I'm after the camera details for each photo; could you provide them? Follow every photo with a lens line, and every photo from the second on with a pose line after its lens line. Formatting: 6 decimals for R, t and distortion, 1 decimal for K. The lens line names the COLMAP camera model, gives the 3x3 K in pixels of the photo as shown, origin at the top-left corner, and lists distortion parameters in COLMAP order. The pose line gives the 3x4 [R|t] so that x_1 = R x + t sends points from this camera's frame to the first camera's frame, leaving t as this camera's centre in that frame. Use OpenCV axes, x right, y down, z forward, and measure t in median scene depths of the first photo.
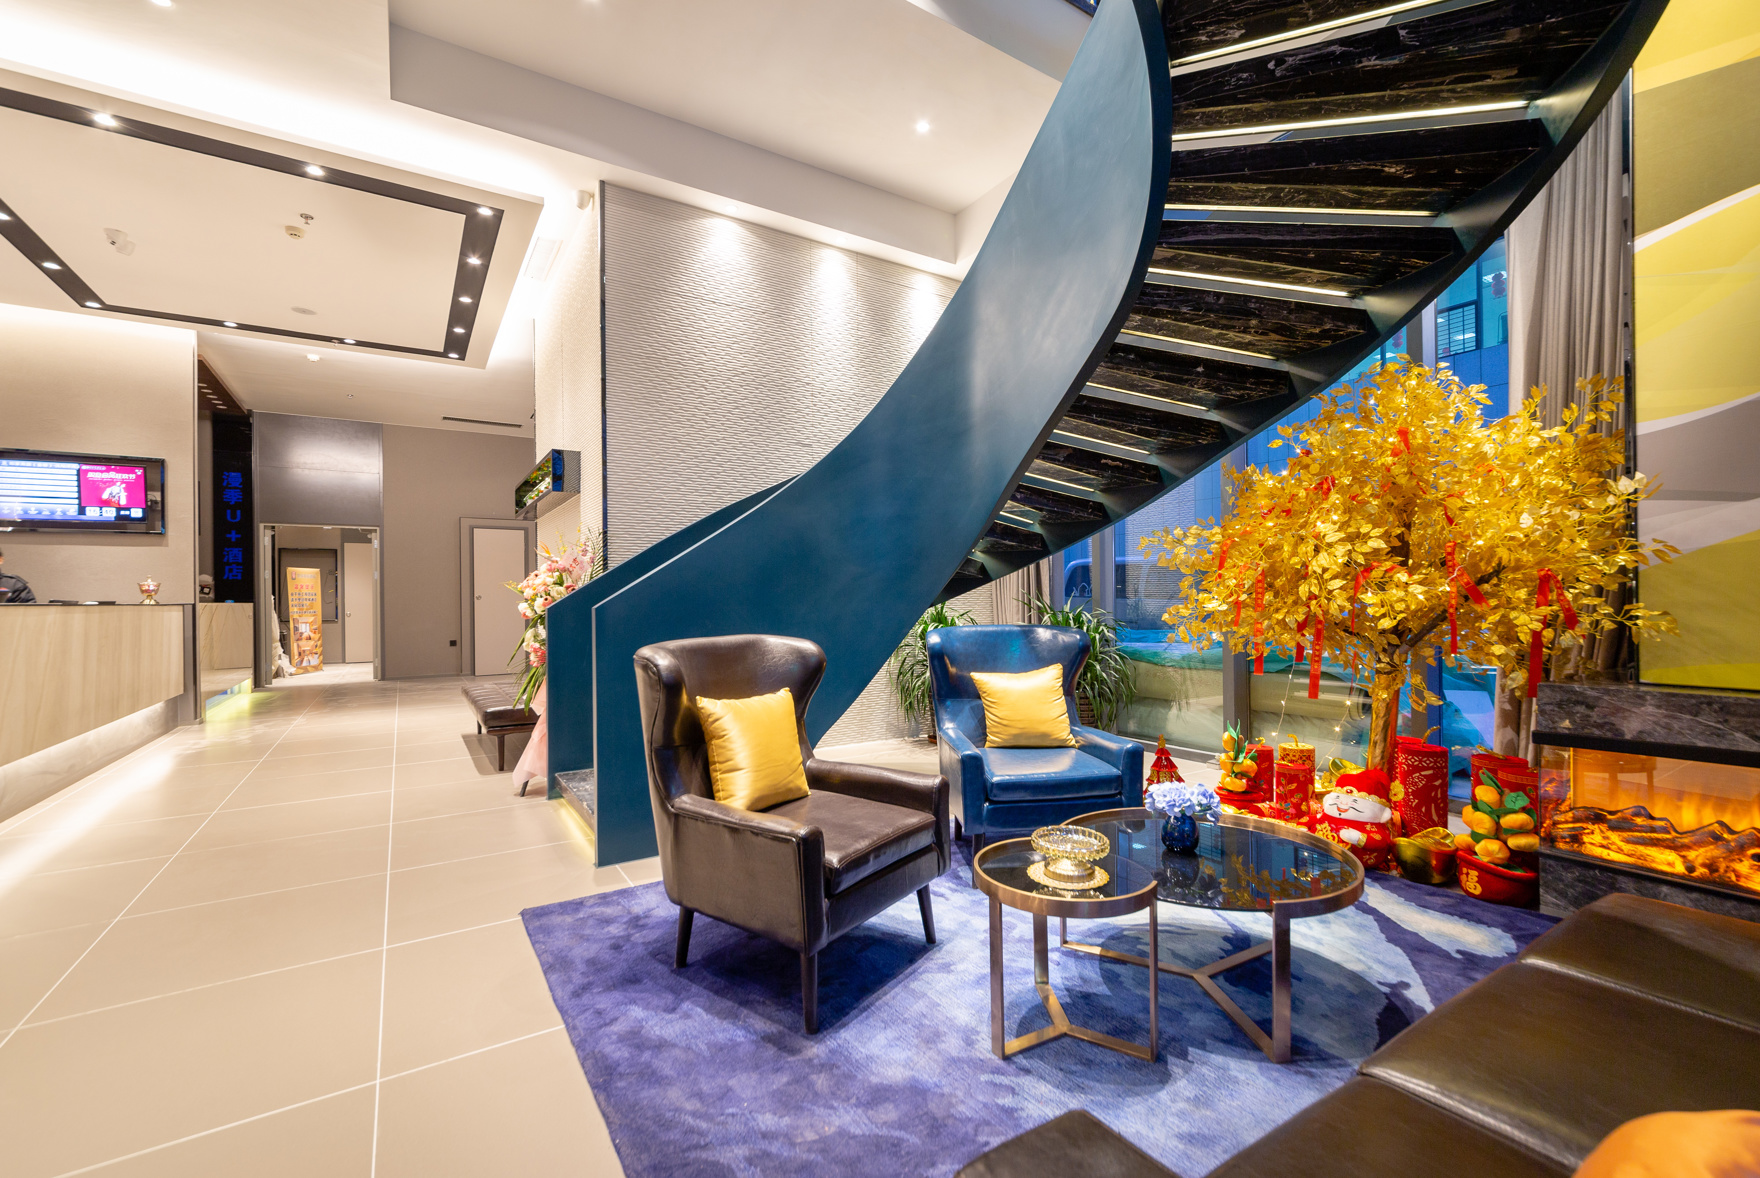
lens RADIAL K [[746.0, 0, 872.2], [0, 746.0, 602.8], [0, 0, 1]] dist [-0.002443, 0.001869]
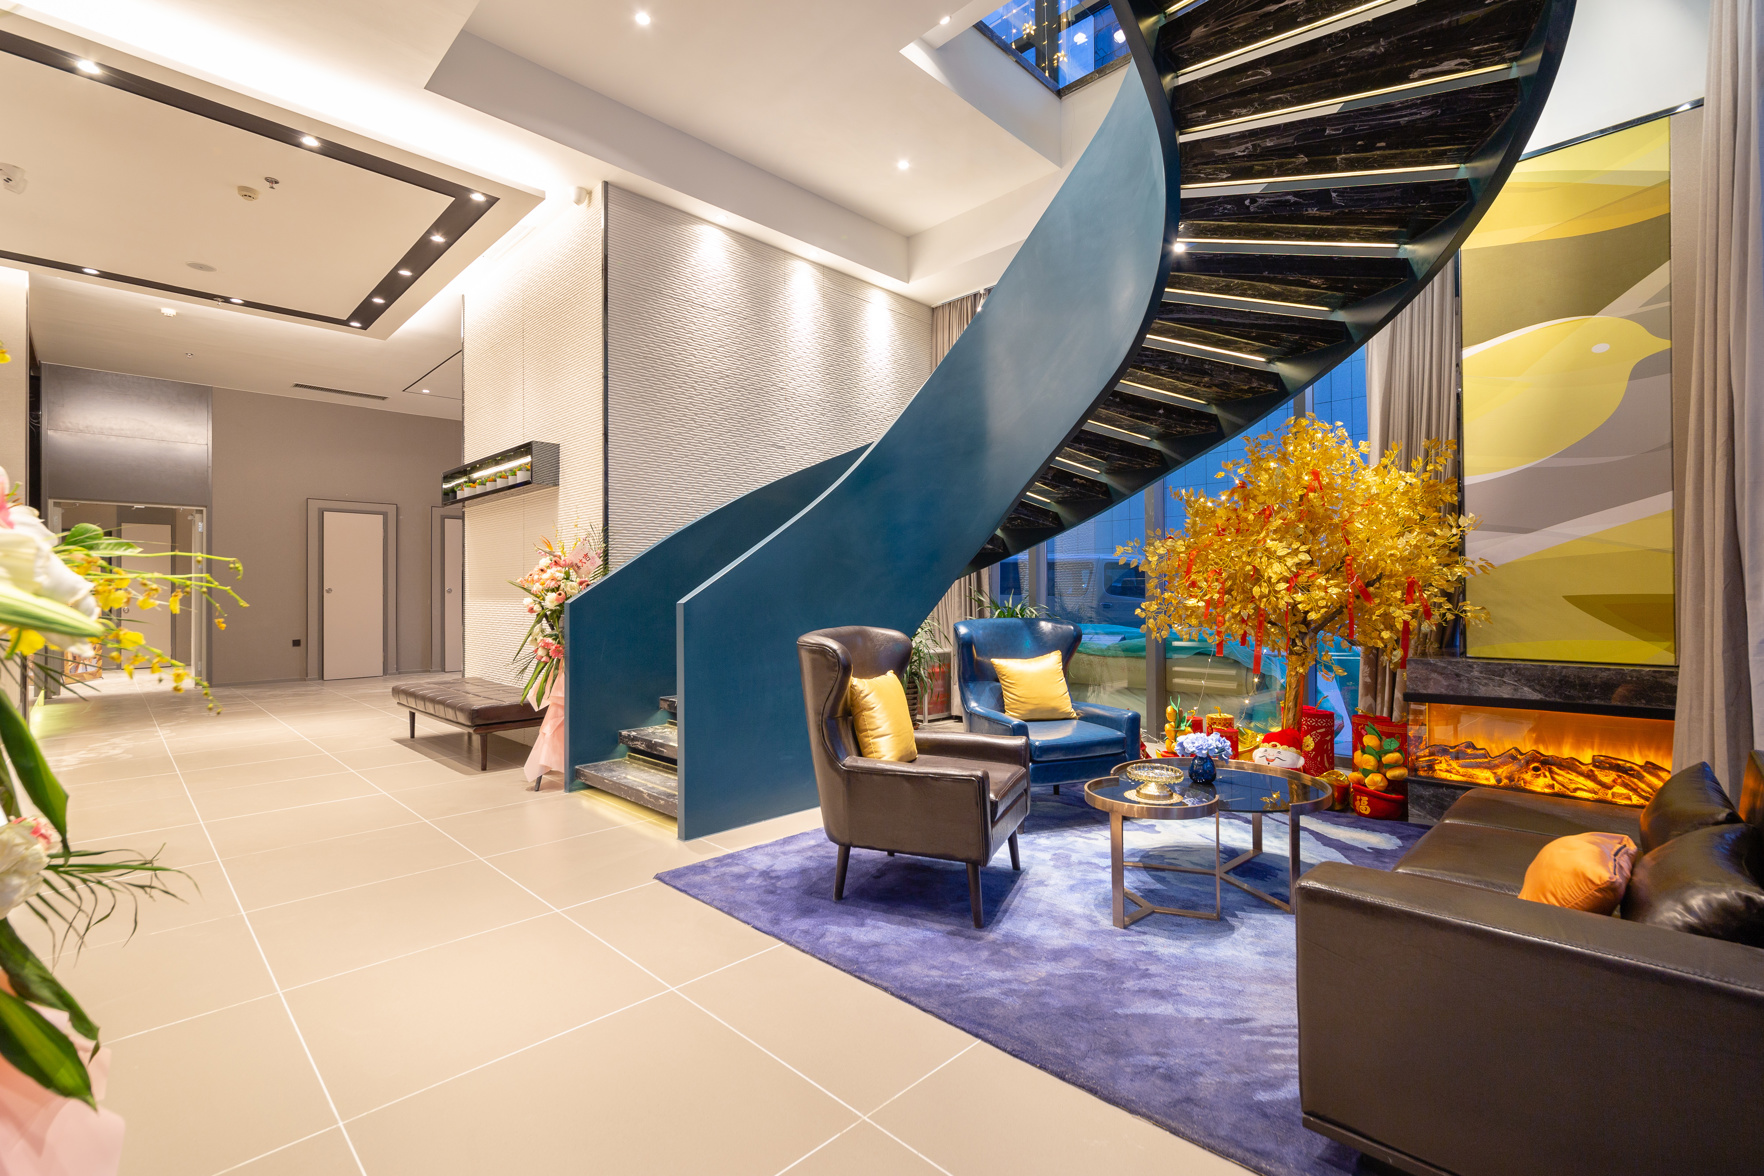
lens RADIAL K [[797.6, 0, 885.0], [0, 797.6, 590.6], [0, 0, 1]] dist [0.002659, 0.000699]
pose [[0.973000, 0.006132, 0.230723, -0.353293], [-0.003849, 0.999939, -0.010345, 0.000043], [-0.230772, 0.009178, 0.972965, -0.204561]]
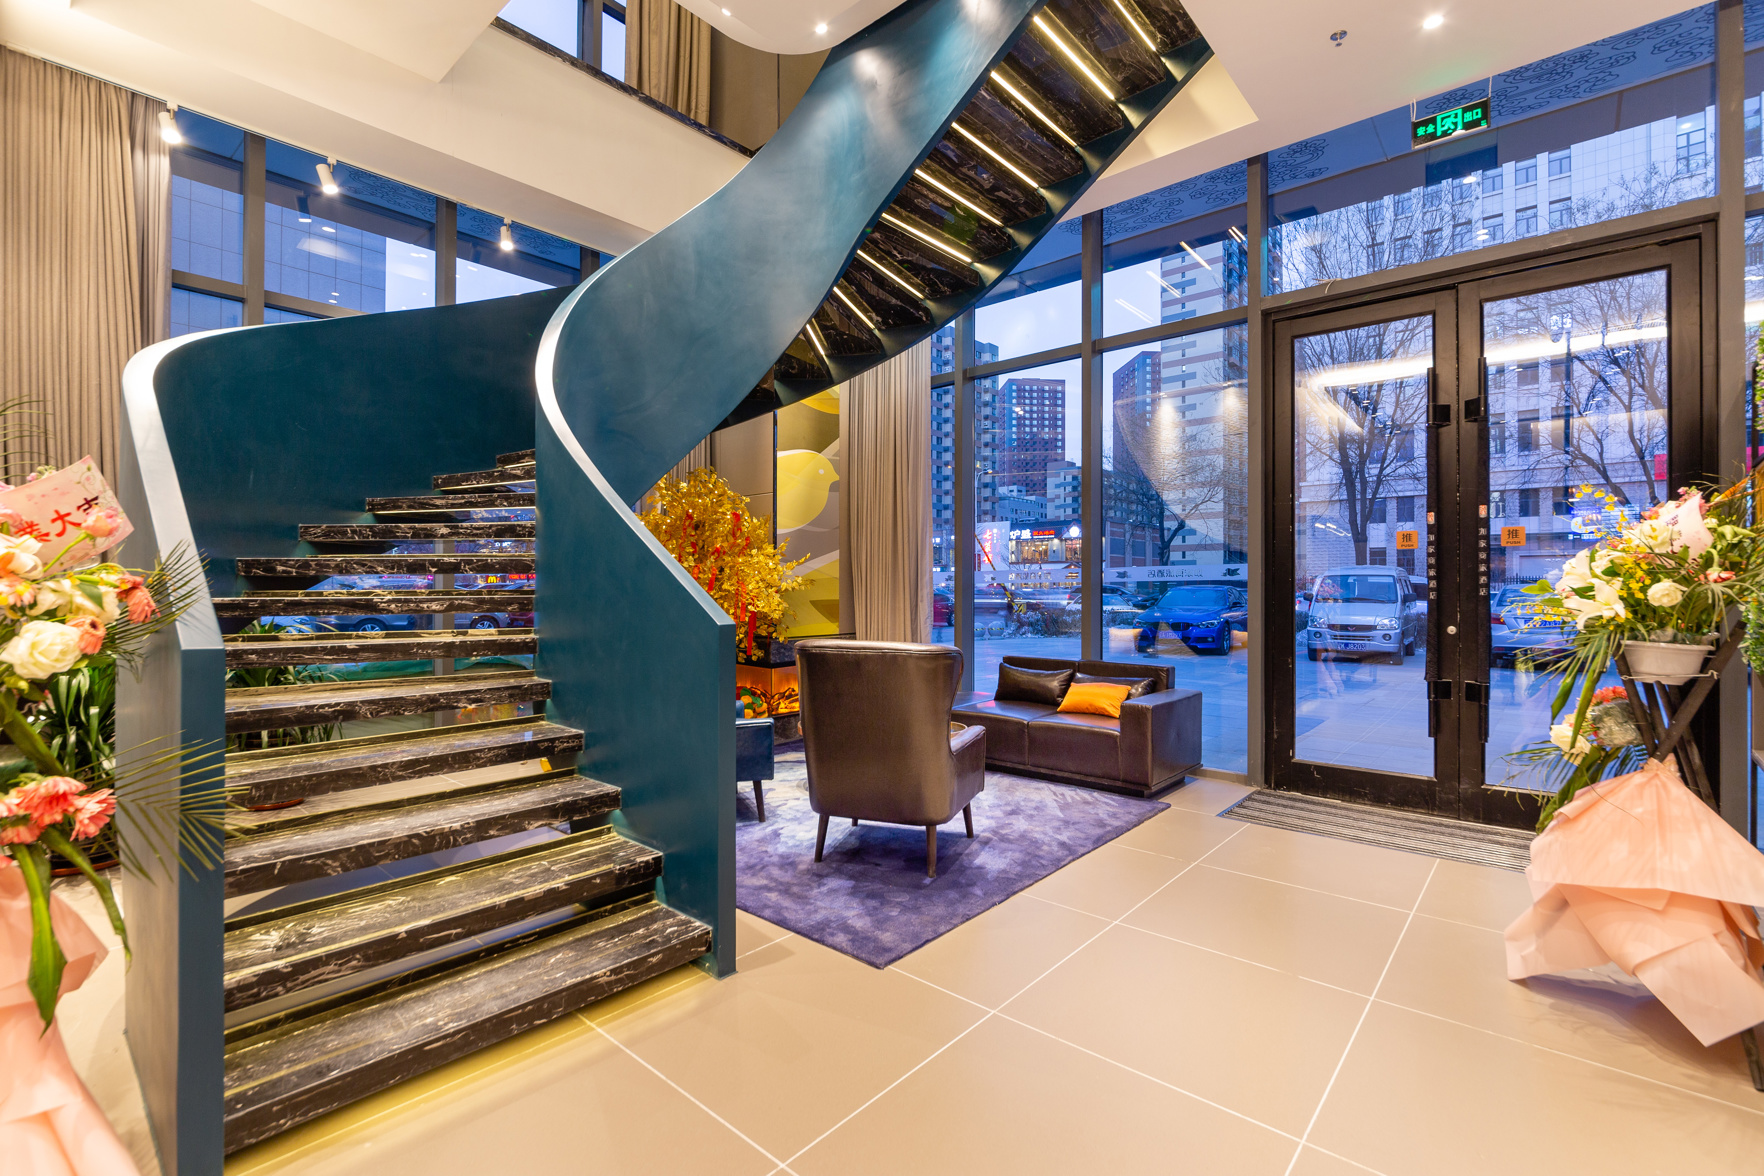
lens RADIAL K [[782.7, 0, 880.8], [0, 782.7, 582.7], [0, 0, 1]] dist [-0.000414, 0.000024]
pose [[-0.288886, 0.011031, 0.957300, -1.180313], [0.008125, 0.999926, -0.009070, -0.033239], [-0.957329, 0.005158, -0.288954, 1.089814]]
